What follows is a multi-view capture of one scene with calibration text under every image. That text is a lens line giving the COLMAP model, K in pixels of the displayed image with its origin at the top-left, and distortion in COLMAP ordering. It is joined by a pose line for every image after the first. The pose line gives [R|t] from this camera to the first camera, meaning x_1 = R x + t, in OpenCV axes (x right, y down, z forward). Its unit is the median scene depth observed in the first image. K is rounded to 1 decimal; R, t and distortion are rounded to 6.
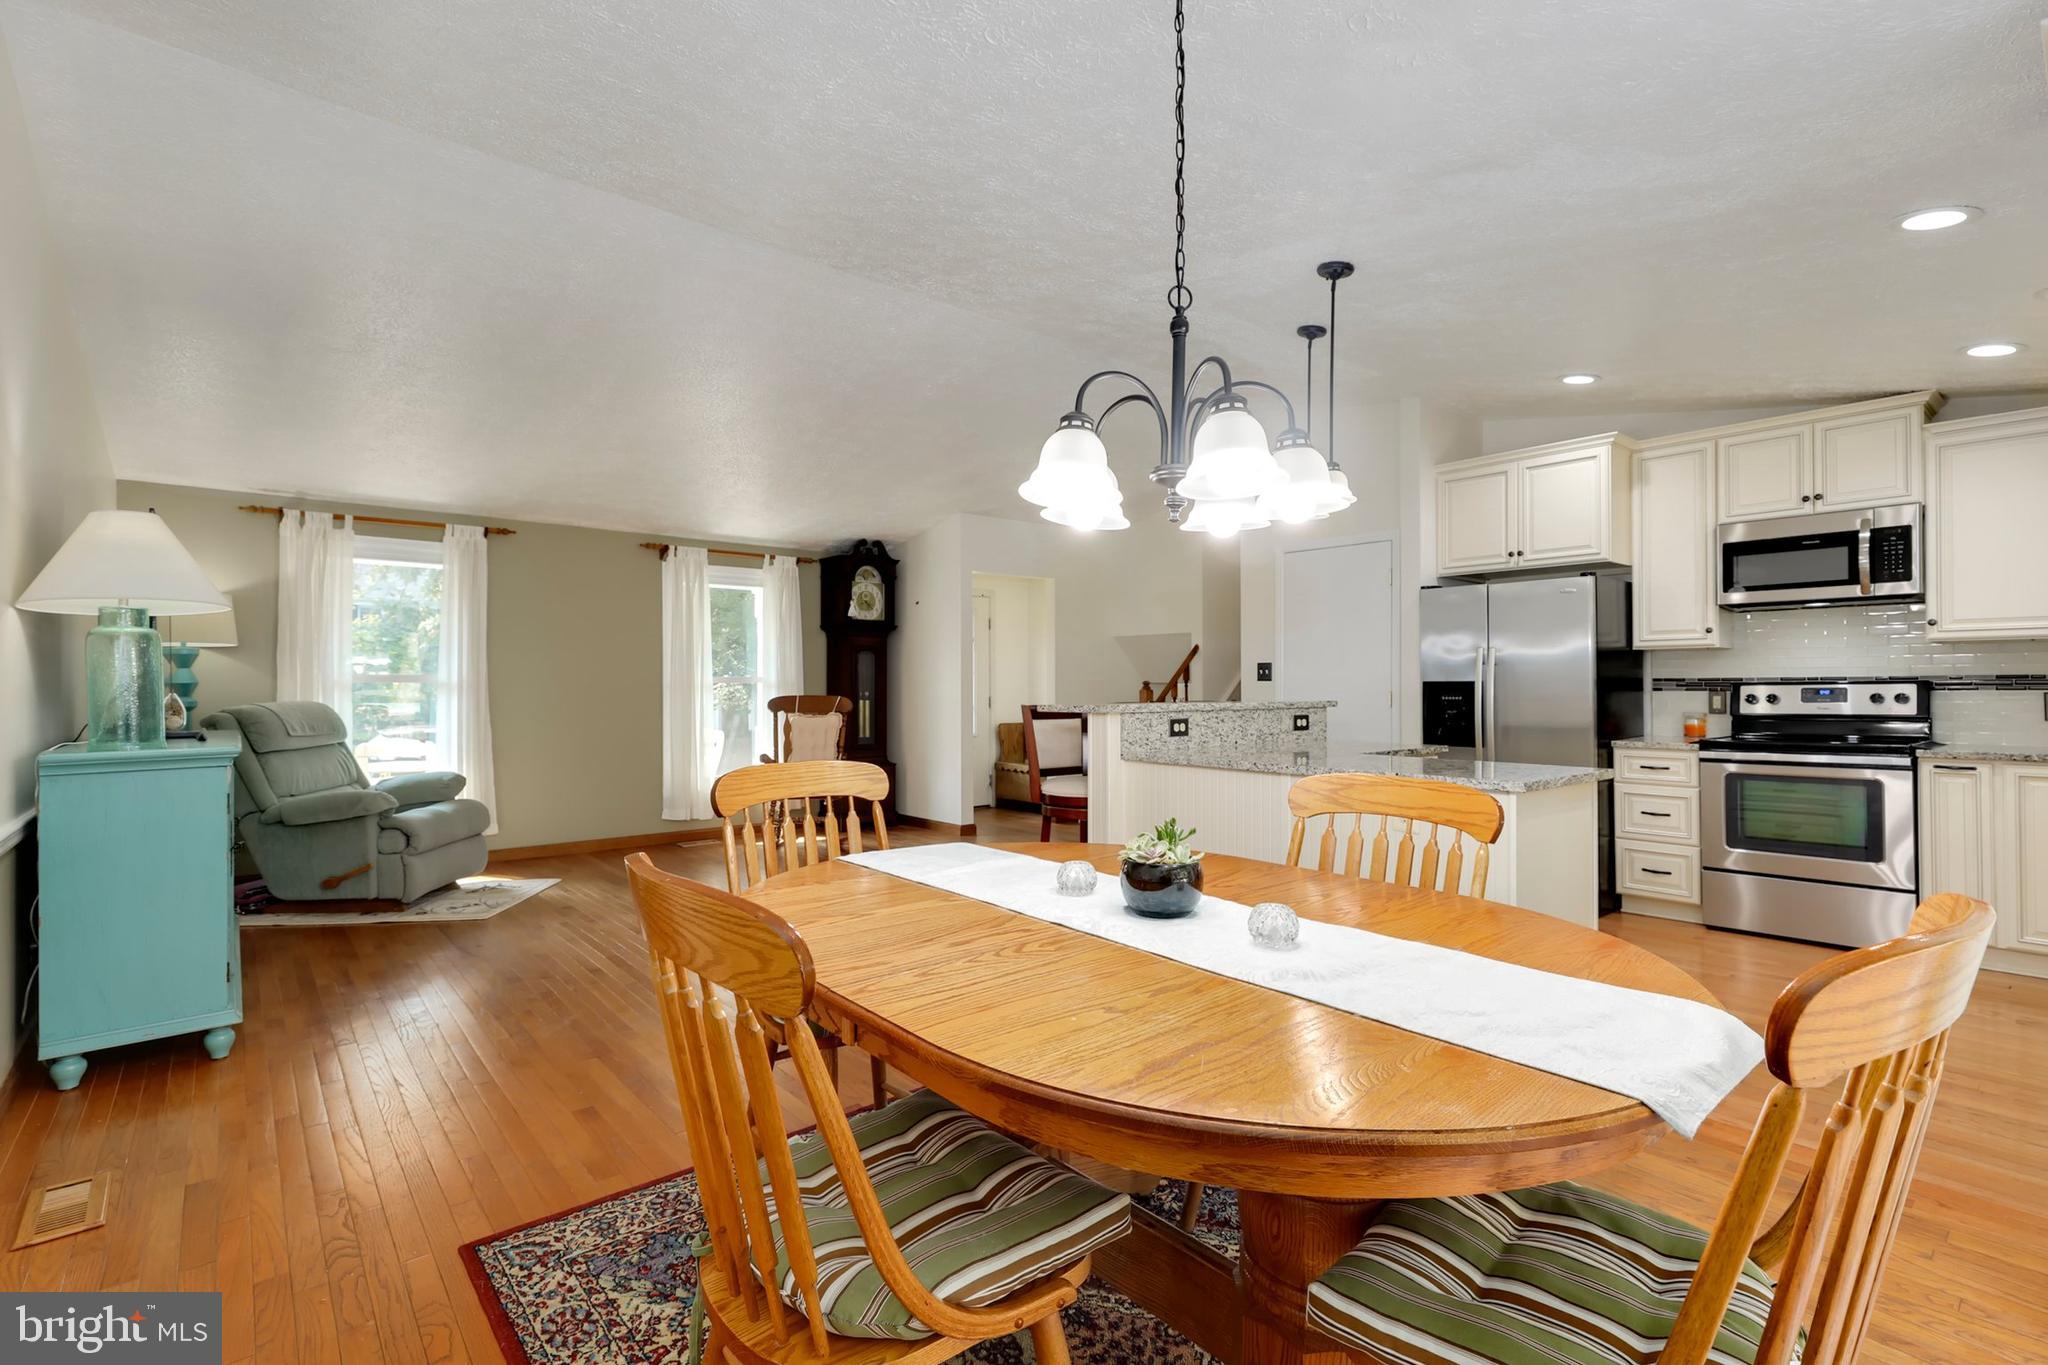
lens RADIAL K [[932.5, 0, 1026.2], [0, 932.5, 679.8], [0, 0, 1]] dist [0.002253, -0.000163]
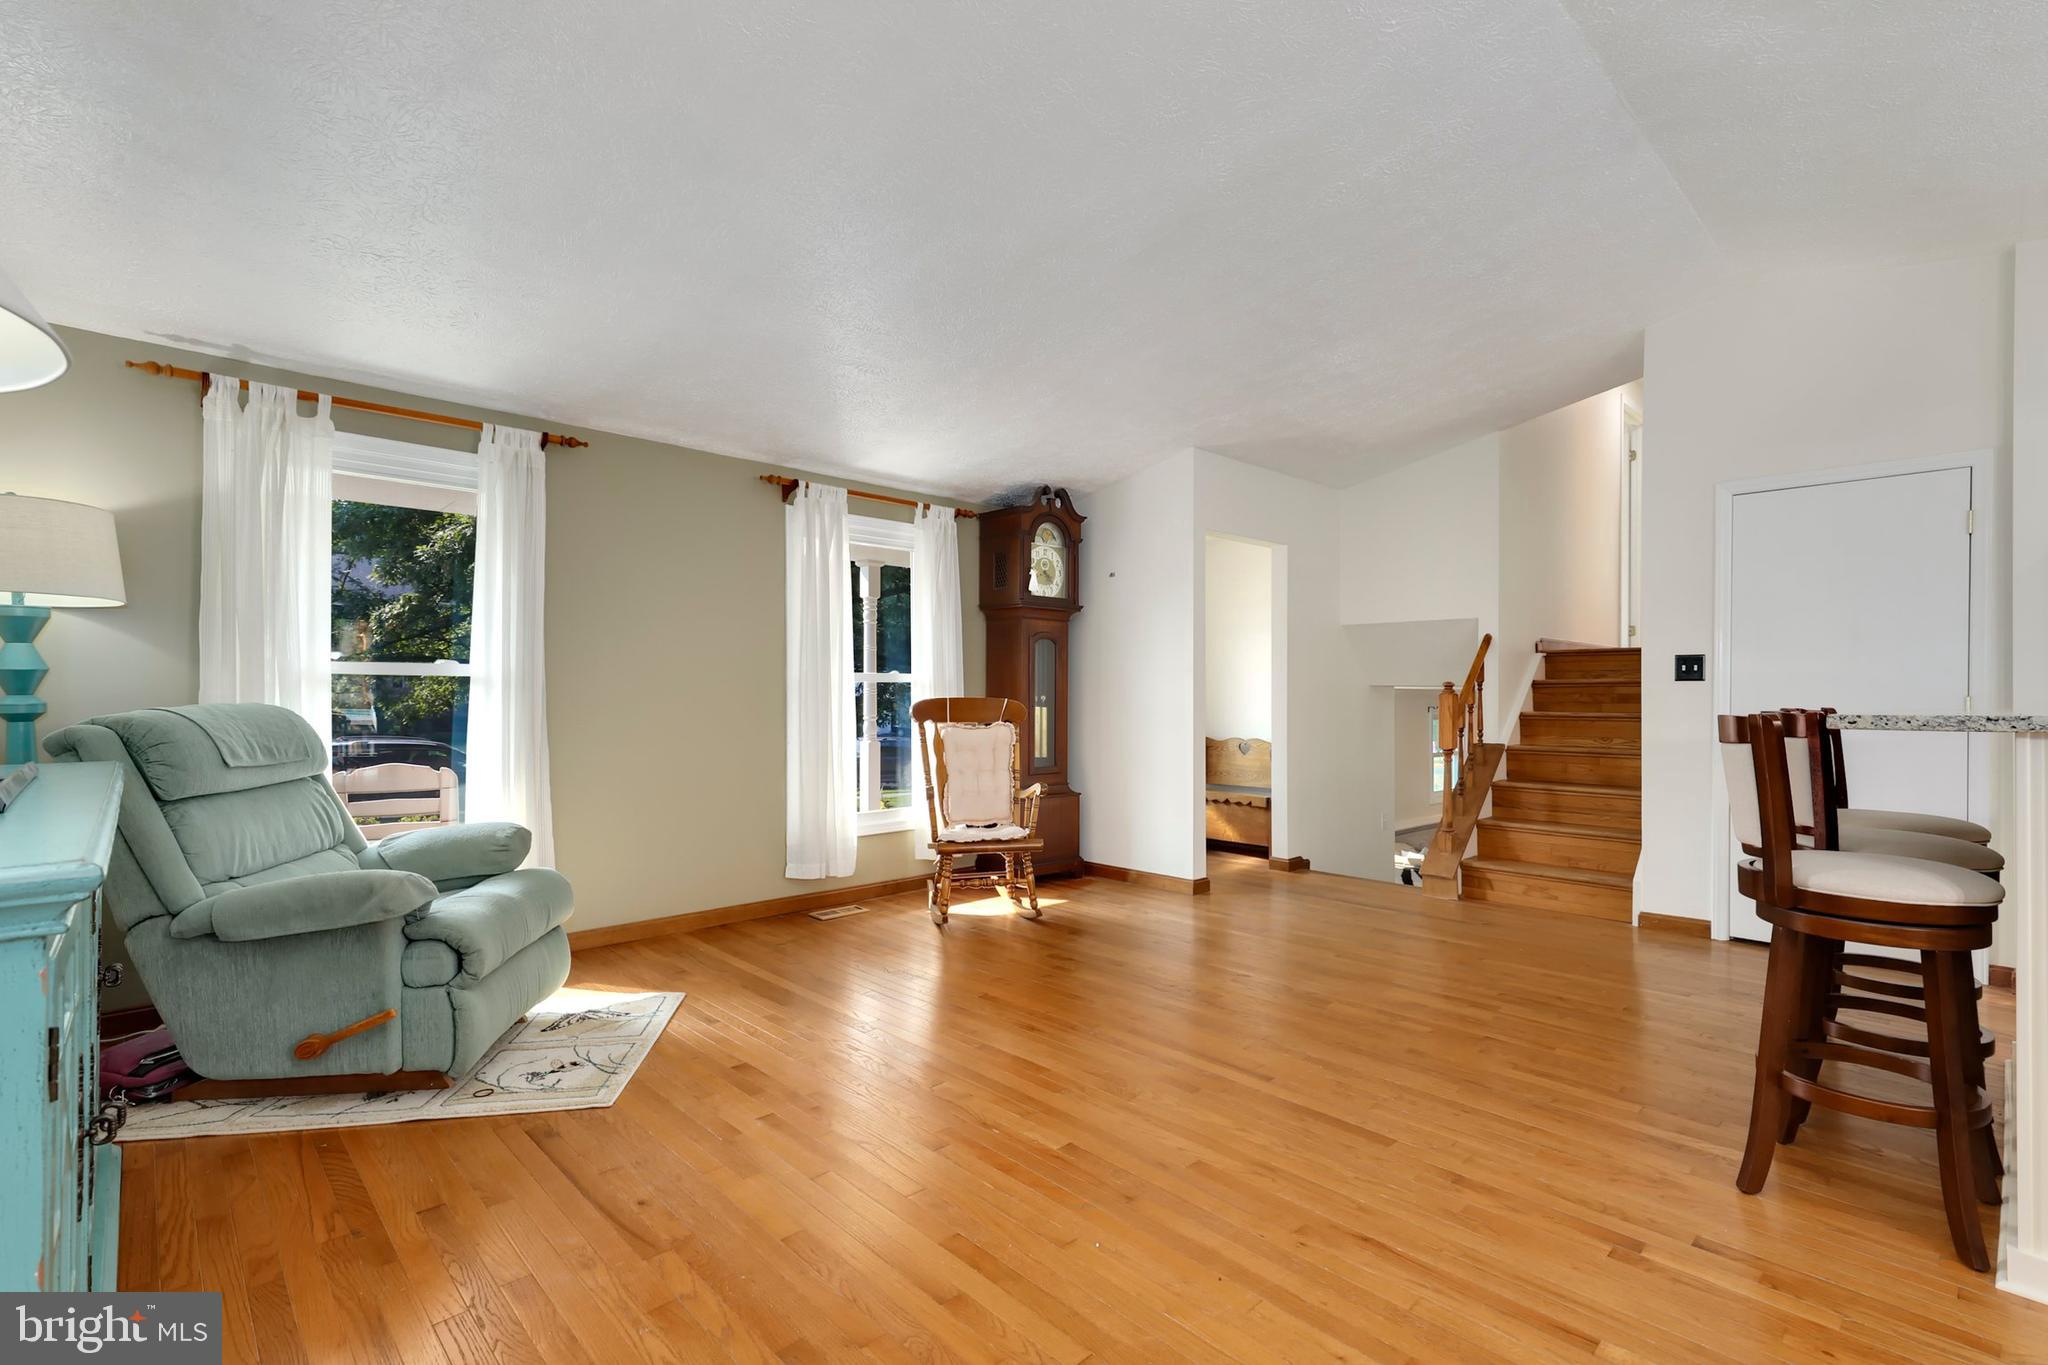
lens RADIAL K [[927.2, 0, 1023.2], [0, 927.2, 694.4], [0, 0, 1]] dist [0.016813, 0.000038]
pose [[0.998636, 0.004813, 0.051991, -0.358027], [-0.005143, 0.999967, 0.006216, 0.012018], [-0.051960, -0.006475, 0.998628, 0.434752]]
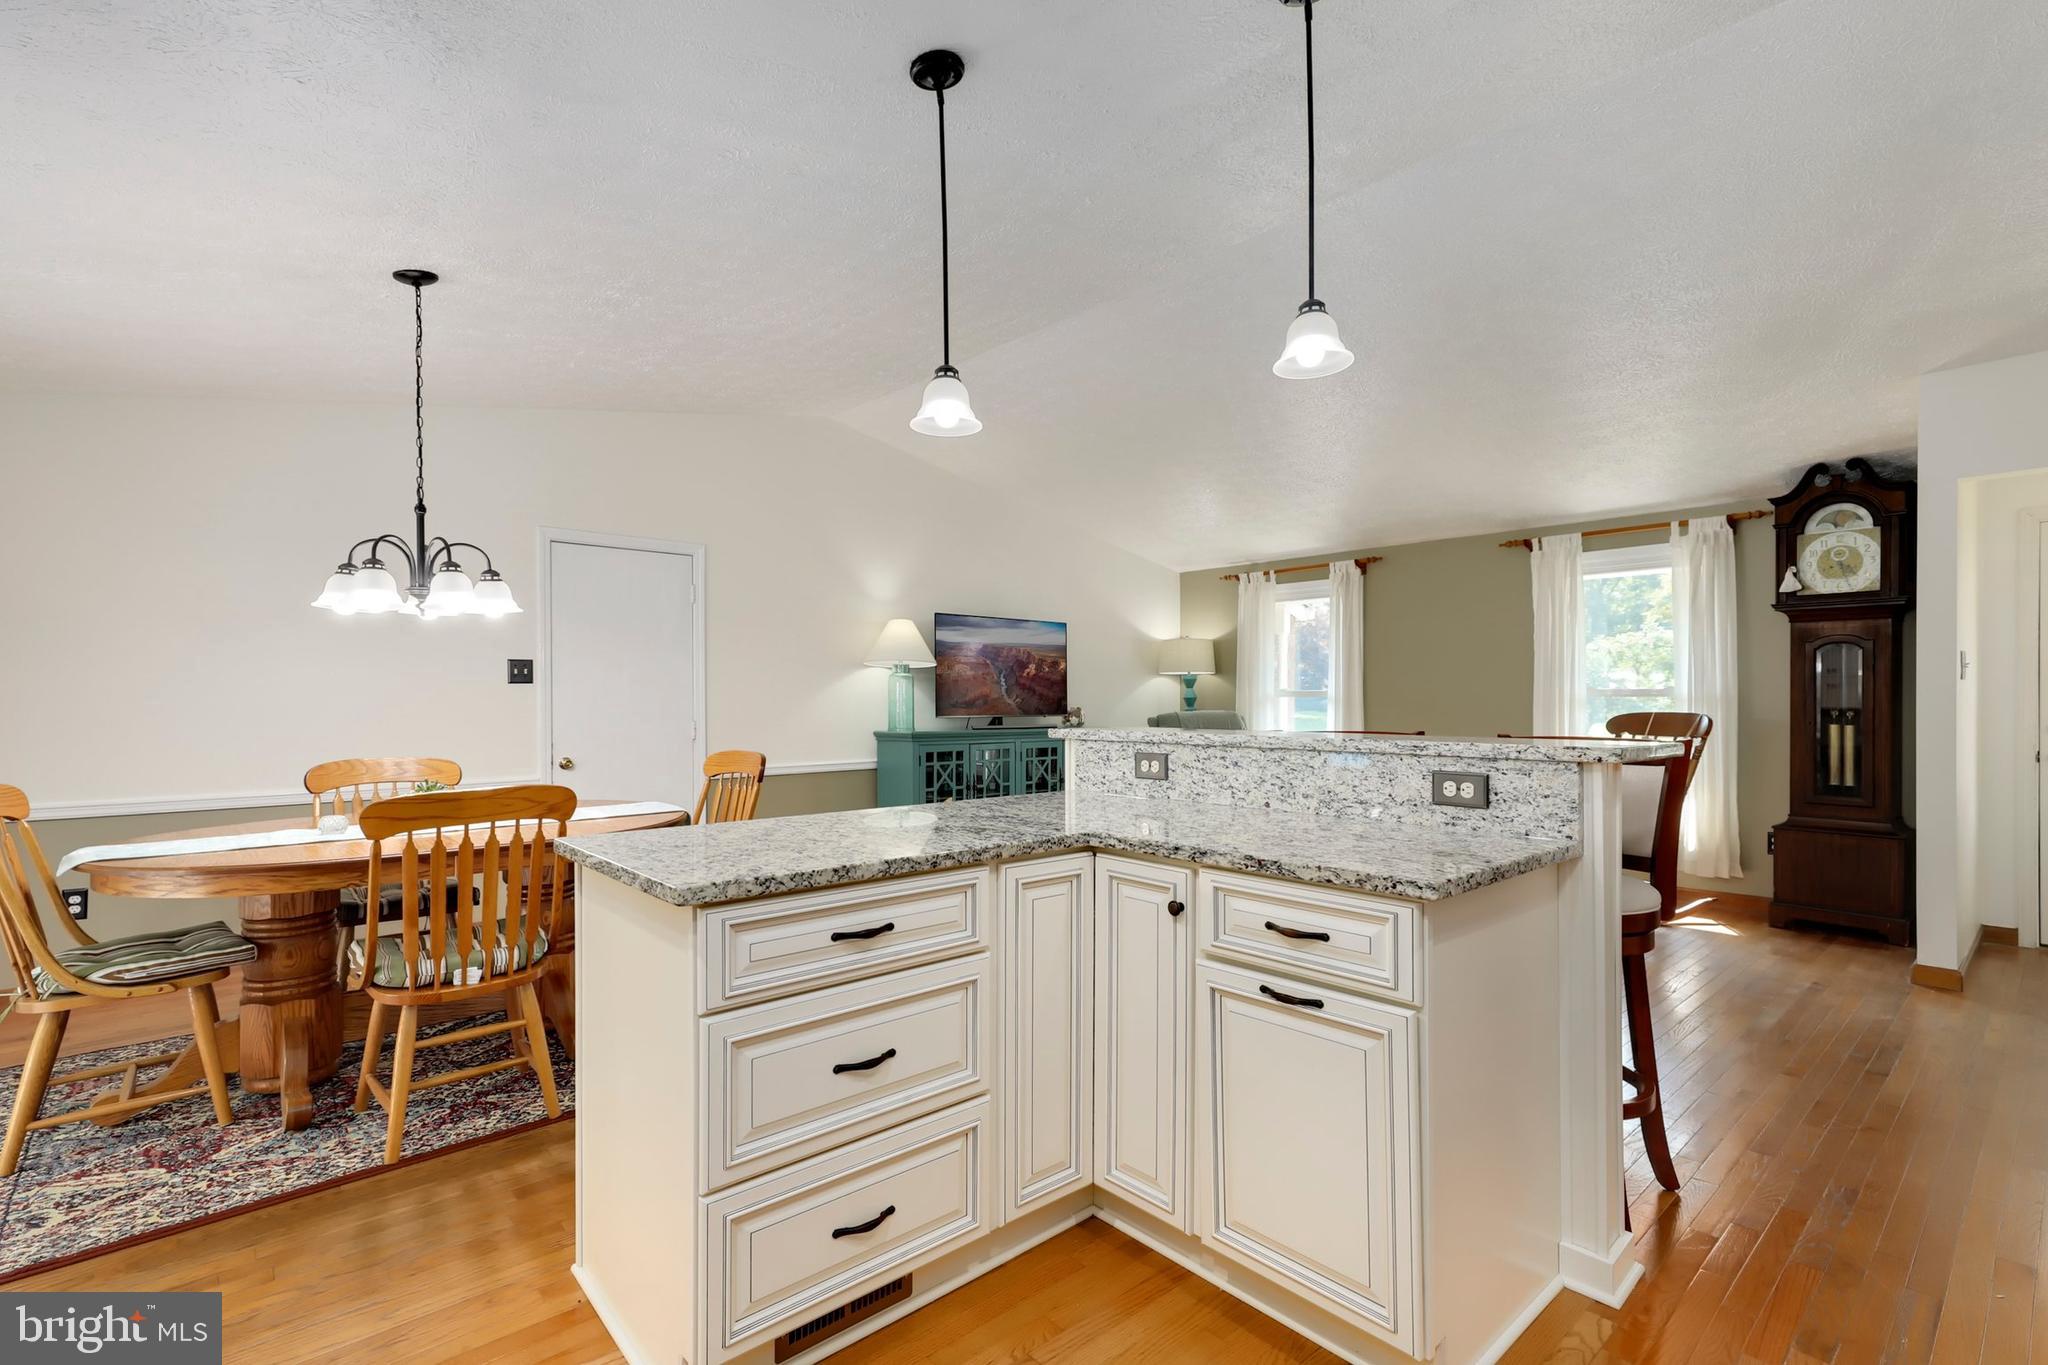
lens RADIAL K [[937.7, 0, 1022.8], [0, 937.7, 709.5], [0, 0, 1]] dist [0.017116, -0.000416]
pose [[0.021440, 0.012709, -0.999689, 0.687357], [0.006345, 0.999897, 0.012848, 0.000144], [0.999750, -0.006619, 0.021357, 0.721690]]
